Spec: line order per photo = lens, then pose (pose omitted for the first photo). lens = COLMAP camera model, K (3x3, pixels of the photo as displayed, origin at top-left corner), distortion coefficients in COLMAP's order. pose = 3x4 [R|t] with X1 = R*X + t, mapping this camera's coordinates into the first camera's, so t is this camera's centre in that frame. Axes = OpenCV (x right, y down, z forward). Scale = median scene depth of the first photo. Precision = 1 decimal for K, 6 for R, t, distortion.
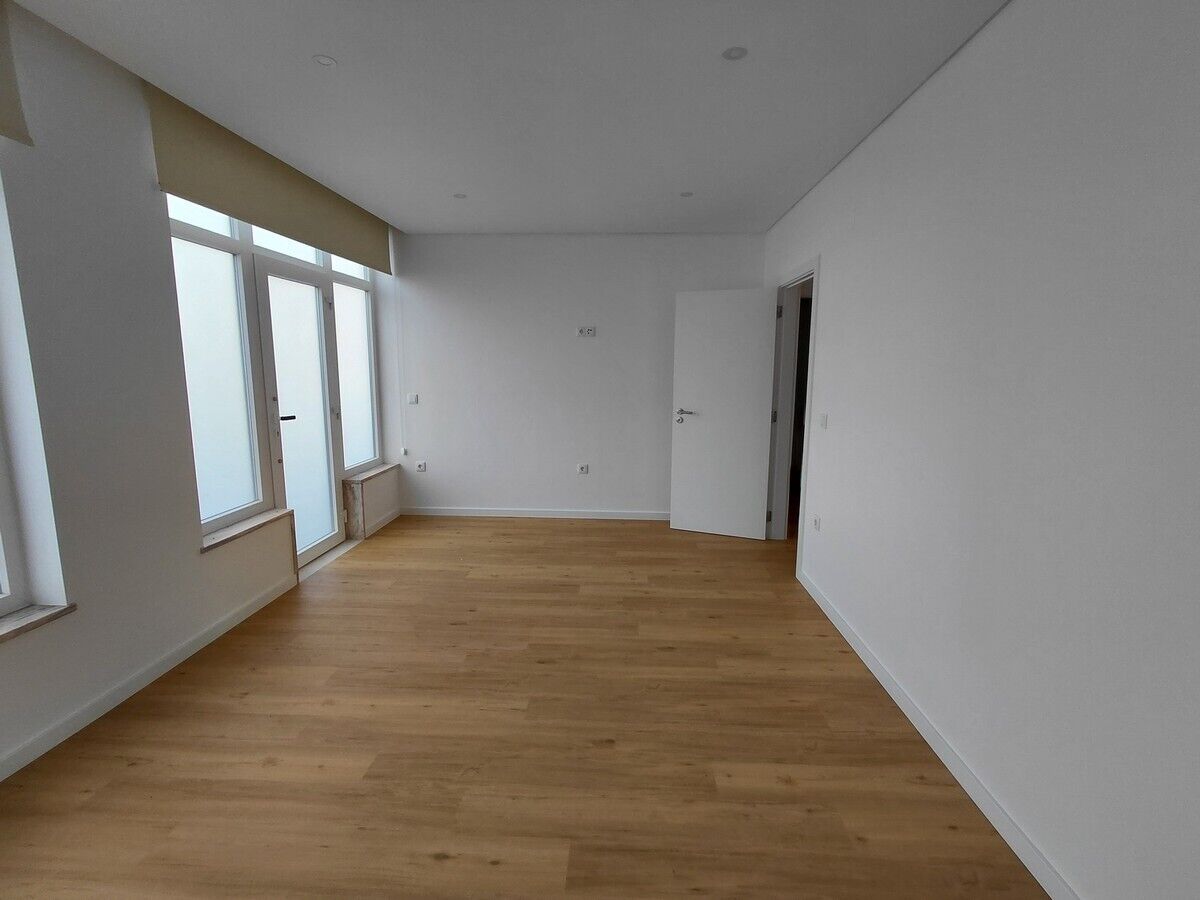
lens RADIAL K [[549.3, 0, 604.1], [0, 549.3, 448.7], [0, 0, 1]] dist [-0.003316, 0.000654]
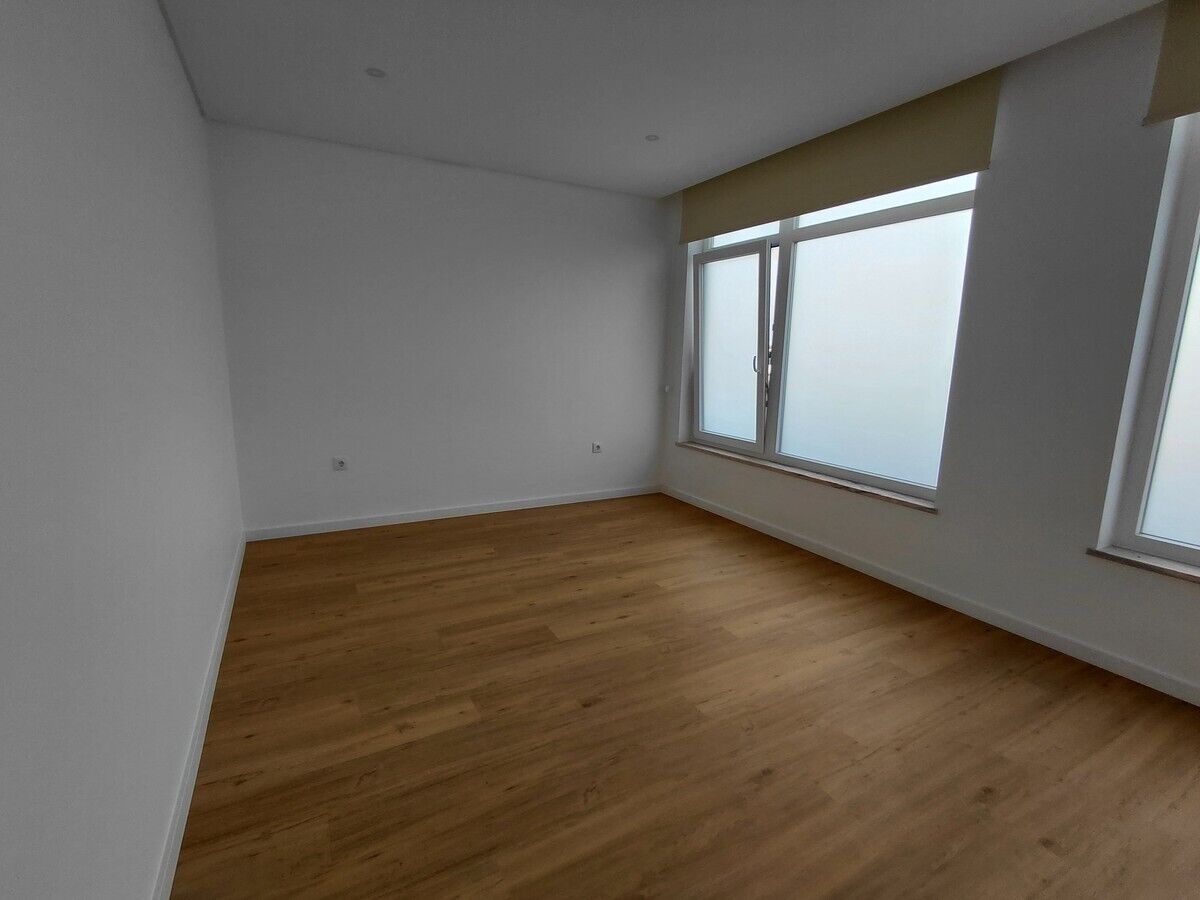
lens RADIAL K [[549.3, 0, 604.1], [0, 549.3, 448.7], [0, 0, 1]] dist [-0.003316, 0.000654]
pose [[-0.848798, 0.072637, -0.523703, 0.487694], [-0.100016, 0.950575, 0.293946, -0.197929], [0.519171, 0.301879, -0.799582, 1.752570]]
